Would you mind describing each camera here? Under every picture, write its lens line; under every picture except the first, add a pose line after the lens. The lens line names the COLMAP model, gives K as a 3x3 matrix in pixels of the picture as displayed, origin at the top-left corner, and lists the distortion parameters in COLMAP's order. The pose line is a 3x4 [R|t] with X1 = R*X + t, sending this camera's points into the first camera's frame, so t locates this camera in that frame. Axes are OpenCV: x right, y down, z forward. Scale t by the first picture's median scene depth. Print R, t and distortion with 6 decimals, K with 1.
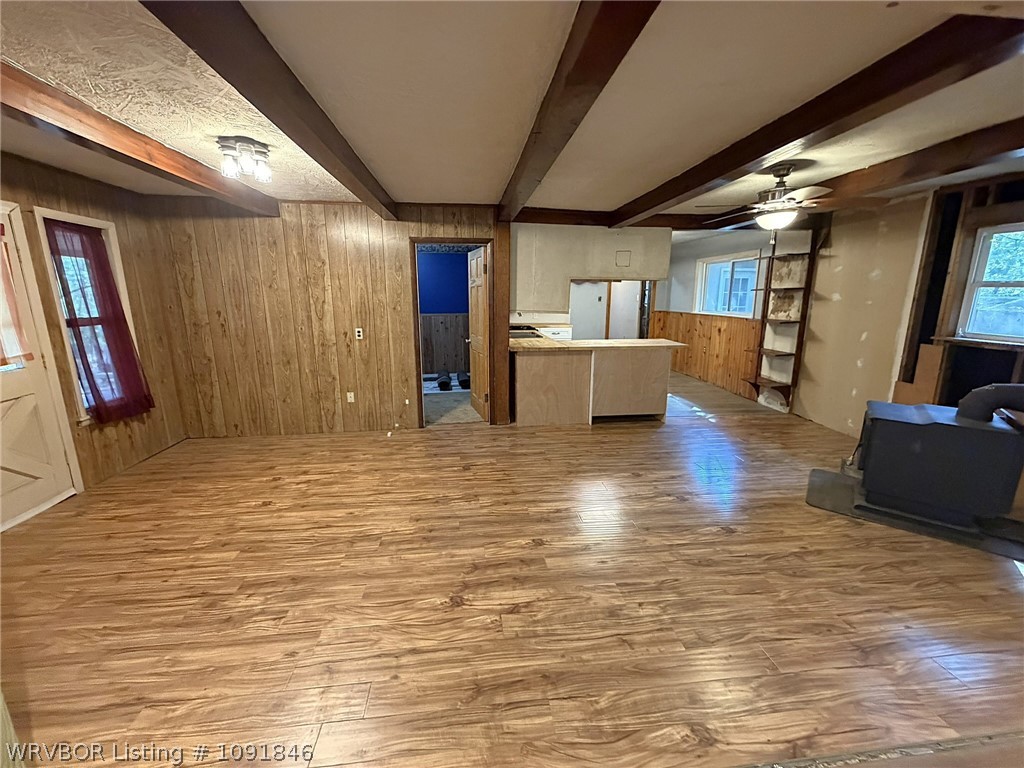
lens RADIAL K [[413.2, 0, 512.0], [0, 413.2, 384.0], [0, 0, 1]] dist [0.001888, 0.000194]
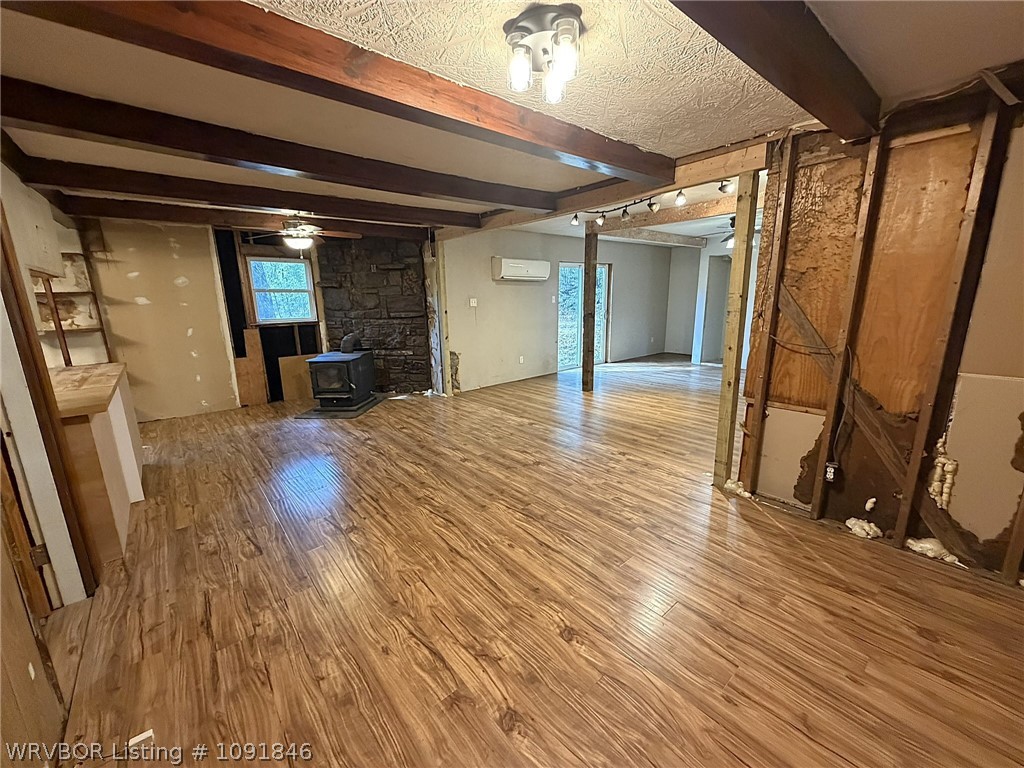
lens RADIAL K [[413.2, 0, 512.0], [0, 413.2, 384.0], [0, 0, 1]] dist [0.001888, 0.000194]
pose [[-0.560965, -0.165587, 0.811110, -0.988989], [0.195199, 0.925707, 0.323982, -0.259810], [-0.804497, 0.340070, -0.486966, 1.253056]]
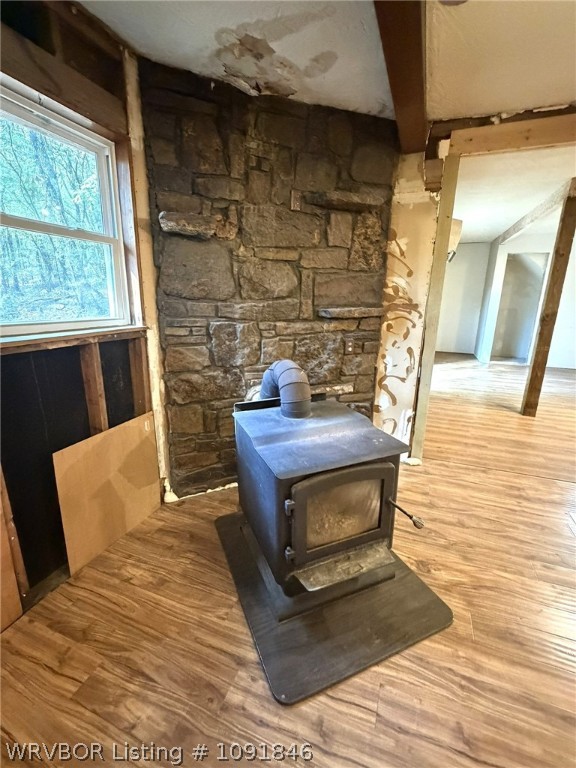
lens RADIAL K [[340.1, 0, 288.0], [0, 340.1, 384.0], [0, 0, 1]] dist [-0.001128, -0.000003]
pose [[-0.888198, -0.130465, 0.440549, 0.752579], [0.083815, 0.896742, 0.434545, -0.226726], [-0.451752, 0.422887, -0.785549, 1.332210]]
